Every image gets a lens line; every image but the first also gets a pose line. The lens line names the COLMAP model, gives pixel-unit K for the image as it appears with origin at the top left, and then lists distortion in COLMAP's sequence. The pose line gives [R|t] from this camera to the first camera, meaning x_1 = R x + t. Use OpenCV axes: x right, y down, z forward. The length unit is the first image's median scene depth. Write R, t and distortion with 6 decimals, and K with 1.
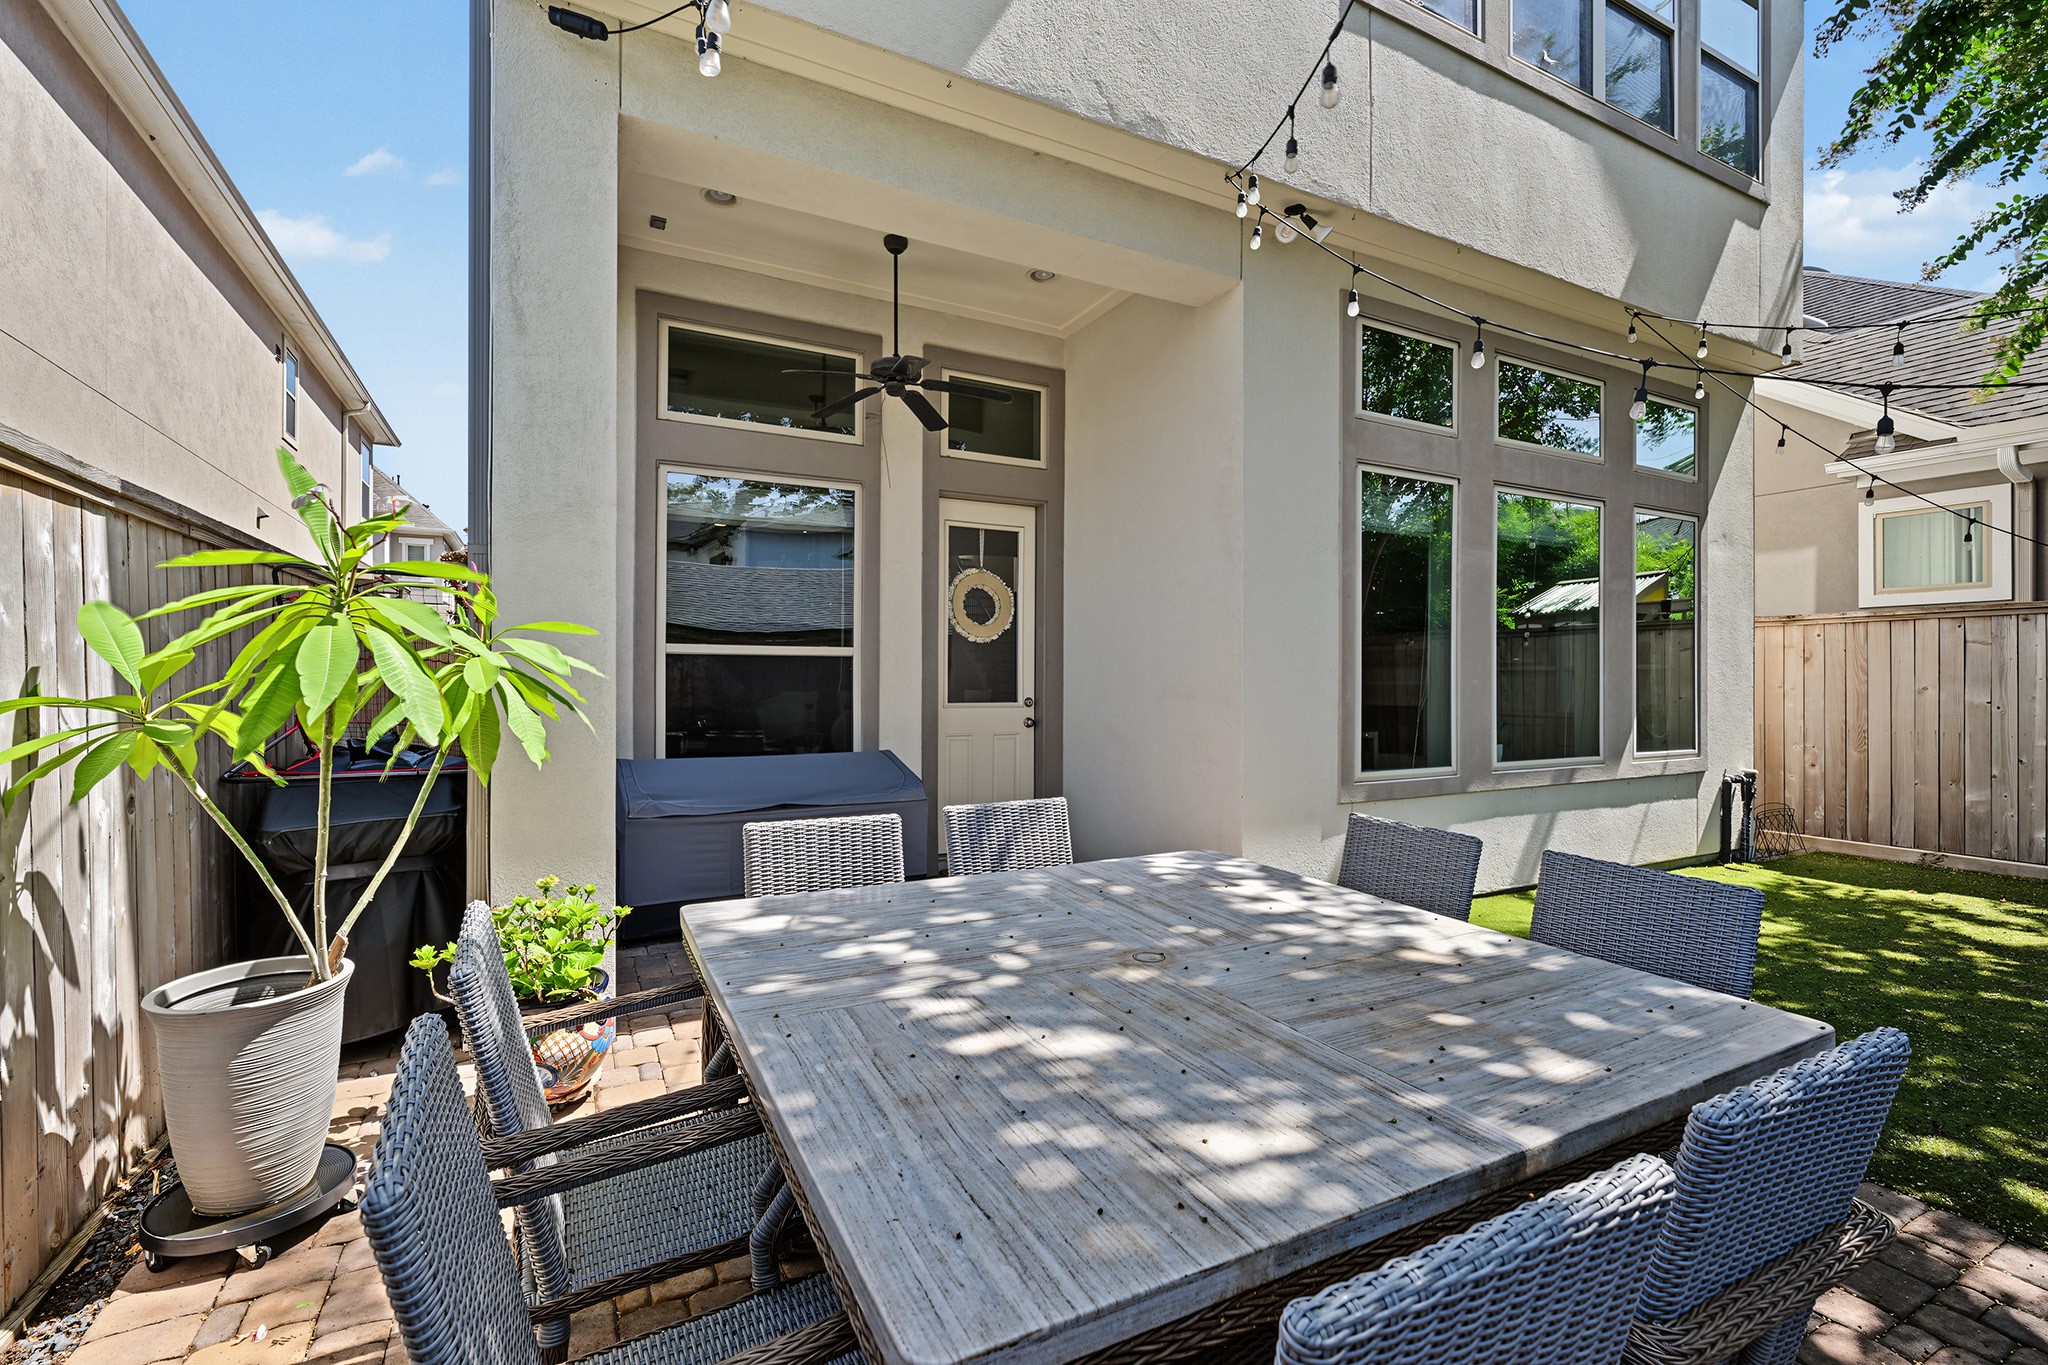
lens RADIAL K [[873.6, 0, 1024.0], [0, 873.6, 682.5], [0, 0, 1]] dist [0.001430, 0.000154]
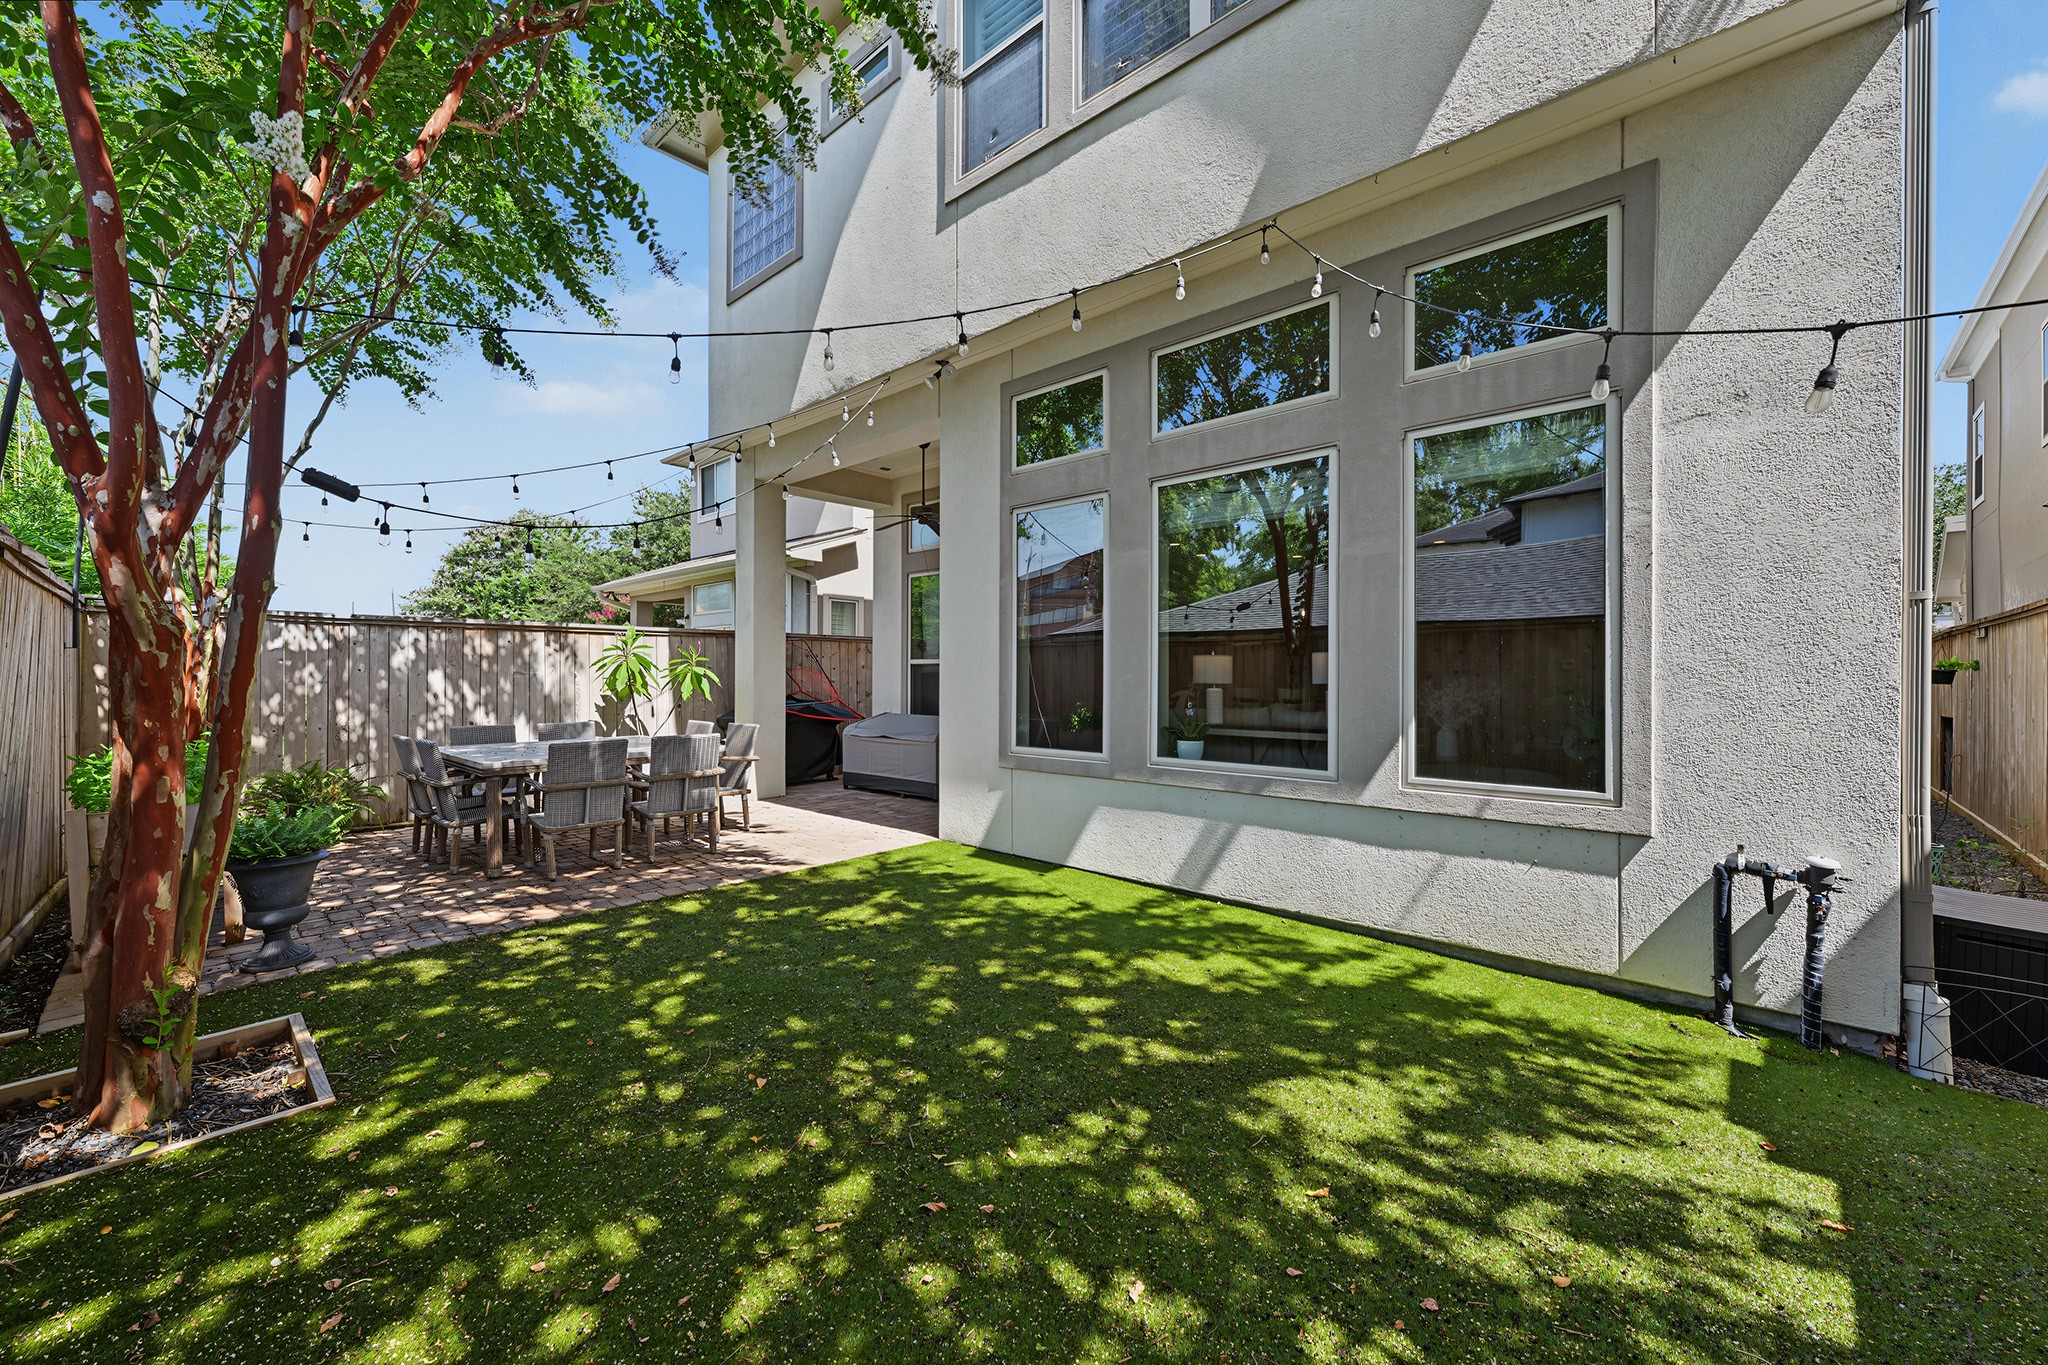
lens RADIAL K [[782.2, 0, 1024.0], [0, 782.2, 682.5], [0, 0, 1]] dist [-0.000389, -0.000004]
pose [[0.353472, 0.002833, -0.935441, 1.335837], [-0.000368, 0.999996, 0.002890, 0.002941], [0.935445, -0.000677, 0.353472, 0.540177]]
